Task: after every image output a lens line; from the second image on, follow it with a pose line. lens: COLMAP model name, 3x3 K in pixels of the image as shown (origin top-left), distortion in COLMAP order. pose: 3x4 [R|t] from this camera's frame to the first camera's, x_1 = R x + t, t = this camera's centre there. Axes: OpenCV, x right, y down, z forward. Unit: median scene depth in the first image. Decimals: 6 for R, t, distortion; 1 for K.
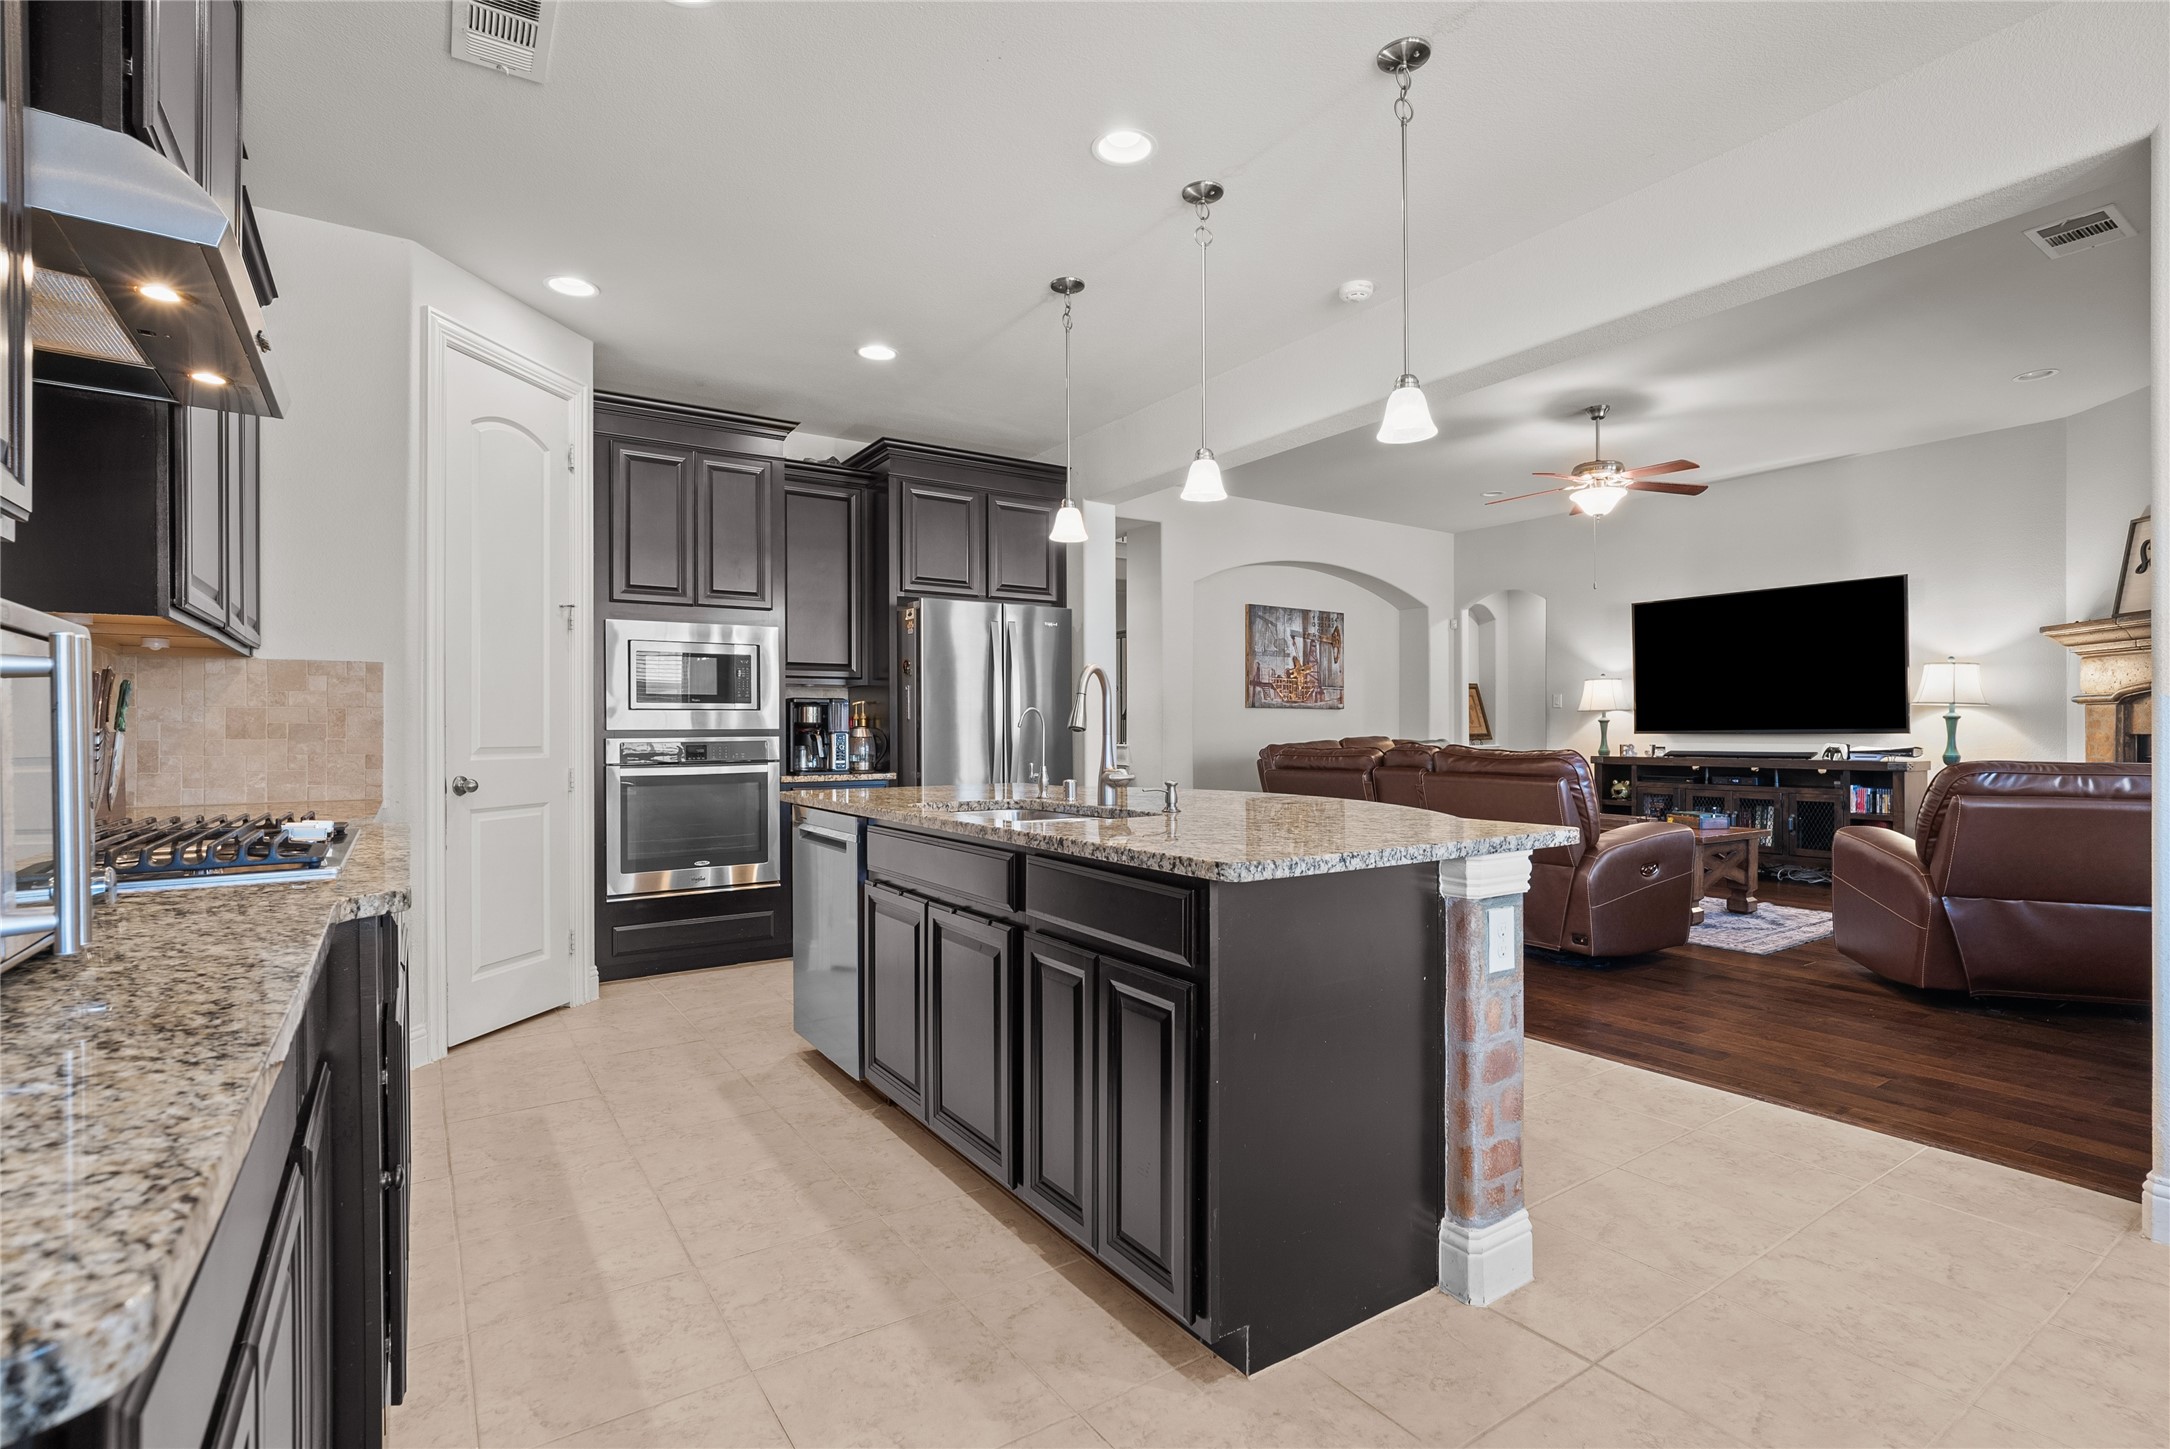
lens RADIAL K [[1024.6, 0, 1090.4], [0, 1024.6, 727.8], [0, 0, 1]] dist [-0.012173, 0.004919]
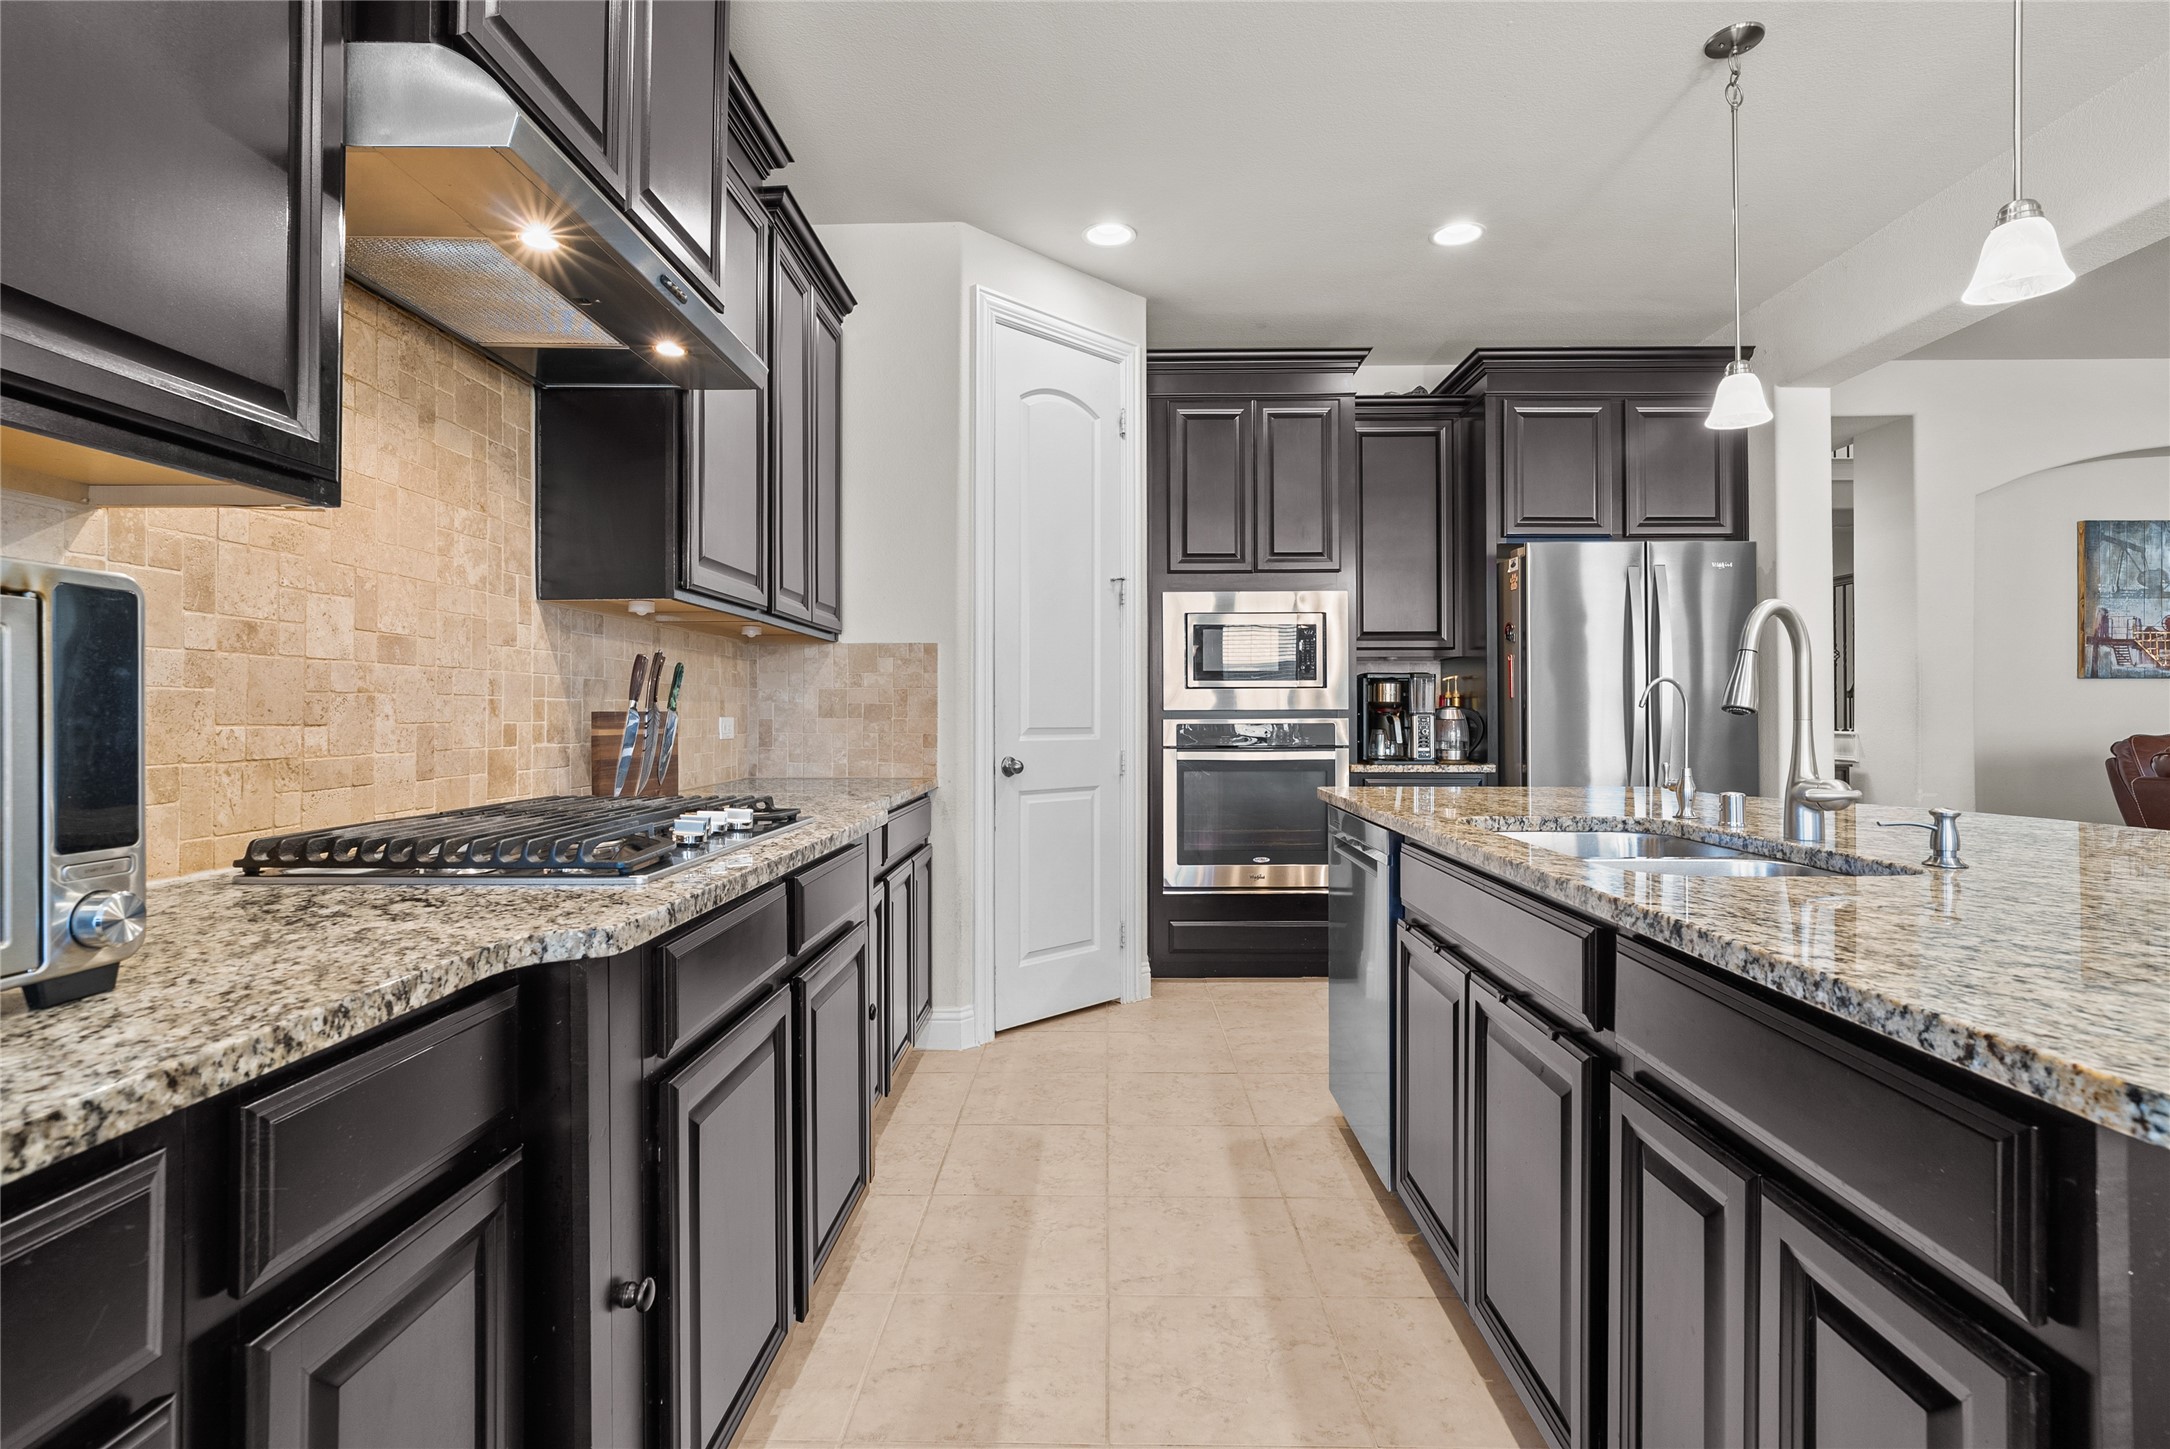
lens RADIAL K [[1024.6, 0, 1091.6], [0, 1024.6, 704.6], [0, 0, 1]] dist [-0.012173, 0.004919]
pose [[0.819900, -0.001125, -0.572505, 0.013146], [-0.001100, 0.999993, -0.003540, 0.000289], [0.572505, 0.003532, 0.819894, 0.224094]]
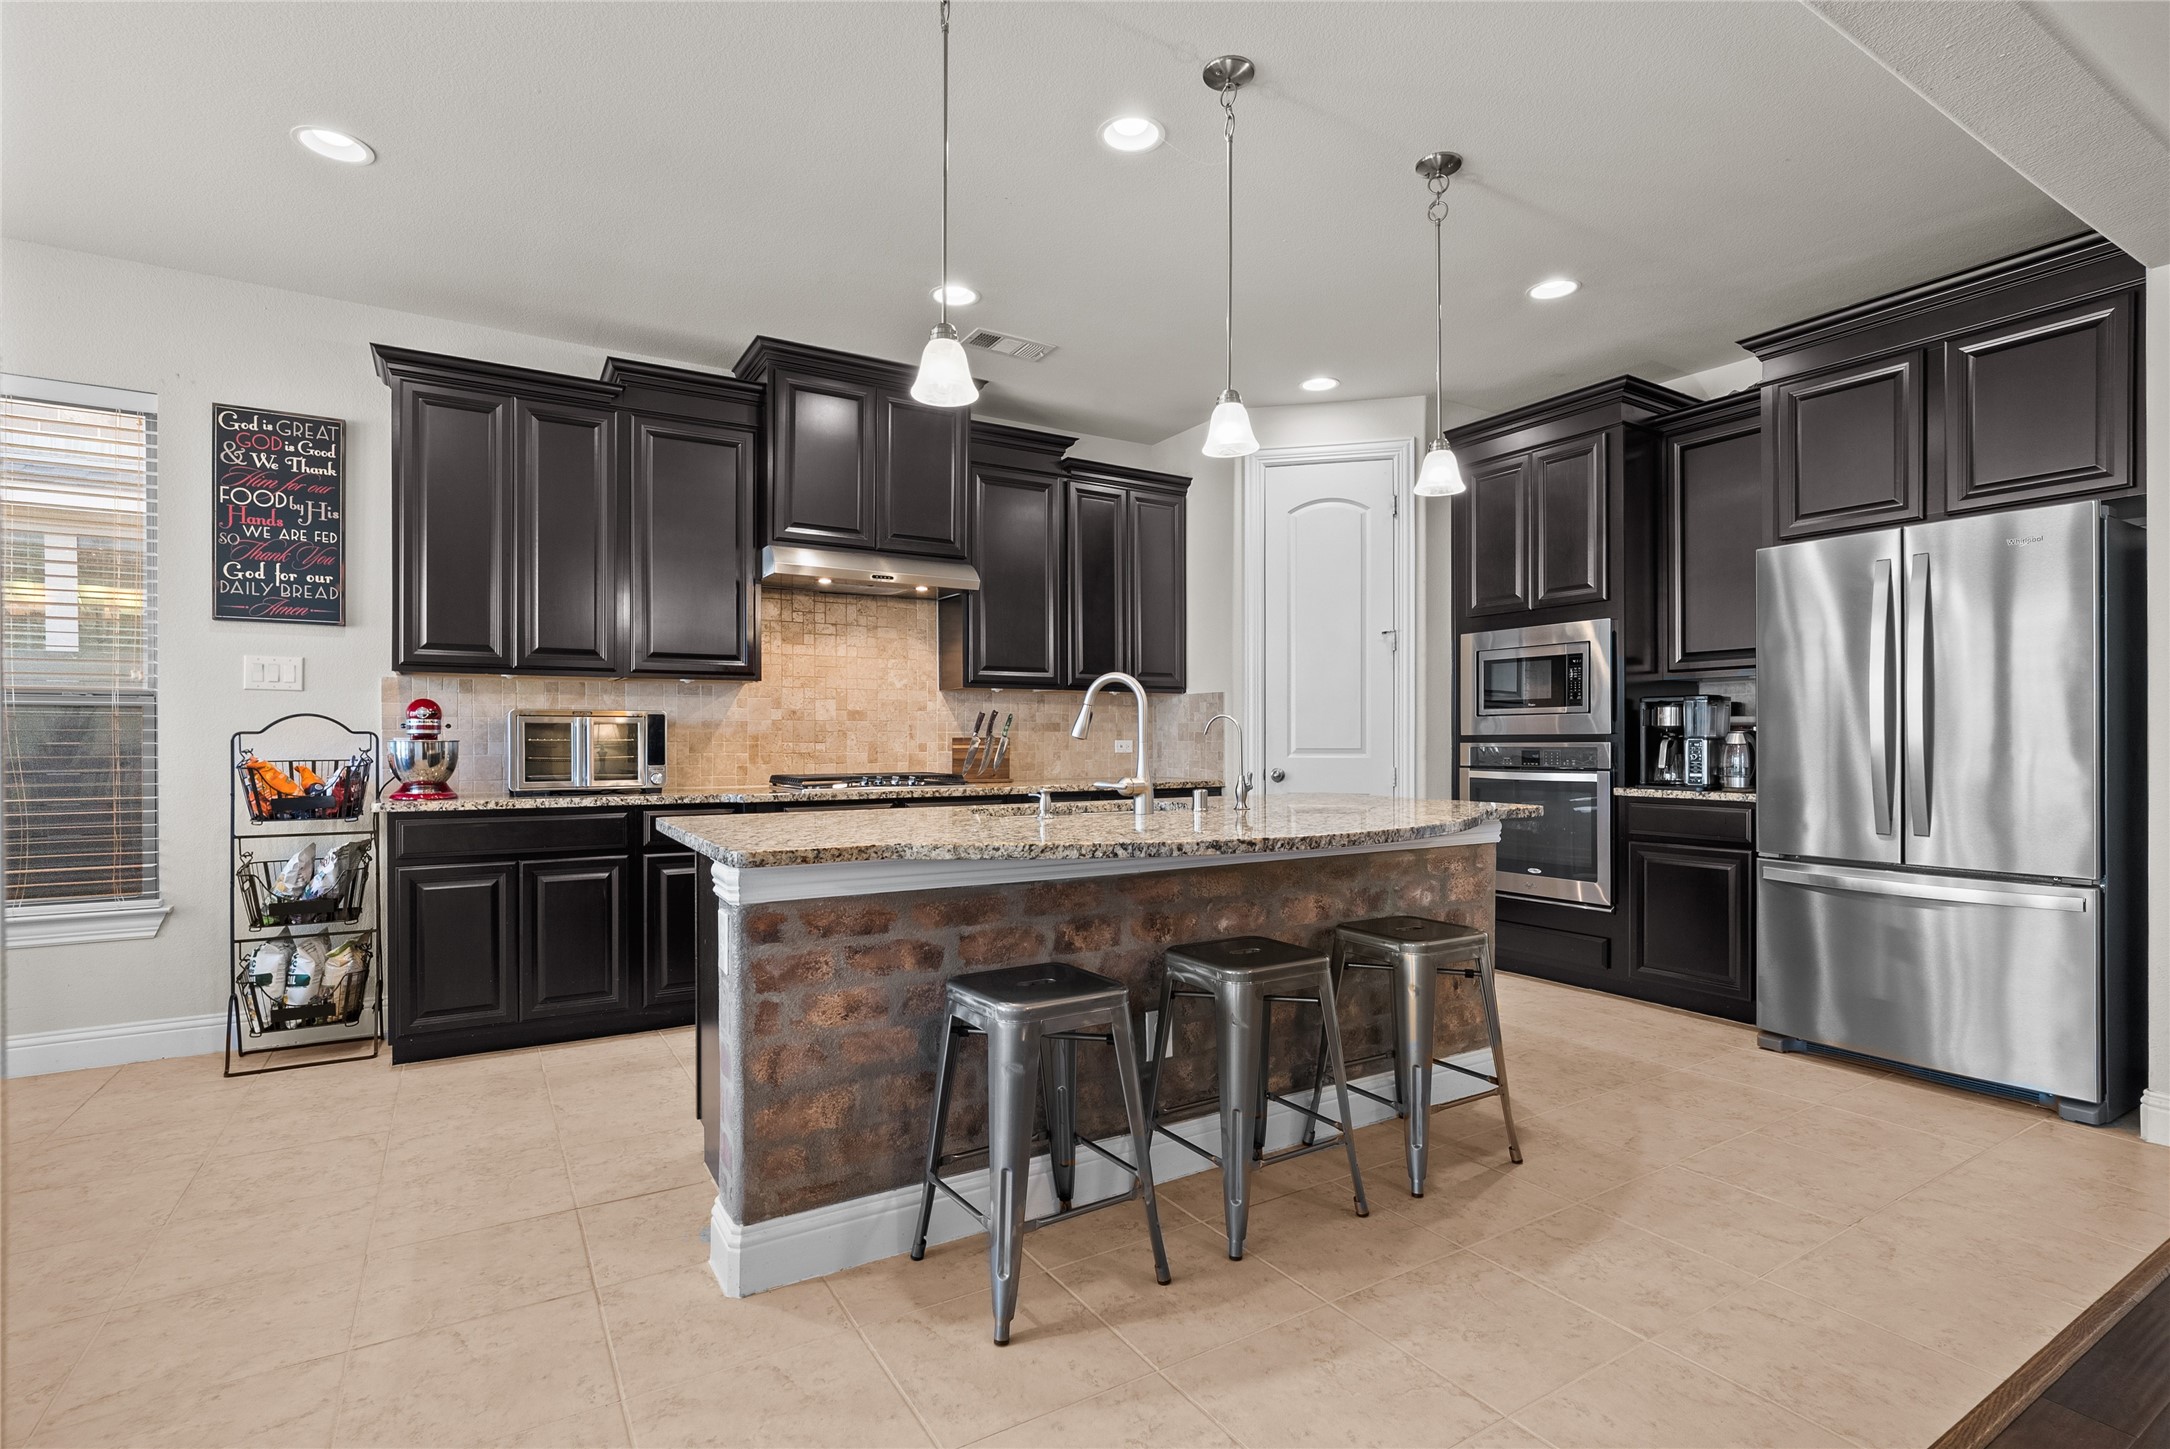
lens RADIAL K [[1024.6, 0, 1098.3], [0, 1024.6, 741.4], [0, 0, 1]] dist [-0.012173, 0.004919]
pose [[-0.035573, 0.008220, -0.999333, 0.765929], [0.005347, 0.999953, 0.008035, -0.002169], [0.999353, -0.005057, -0.035615, 0.765248]]
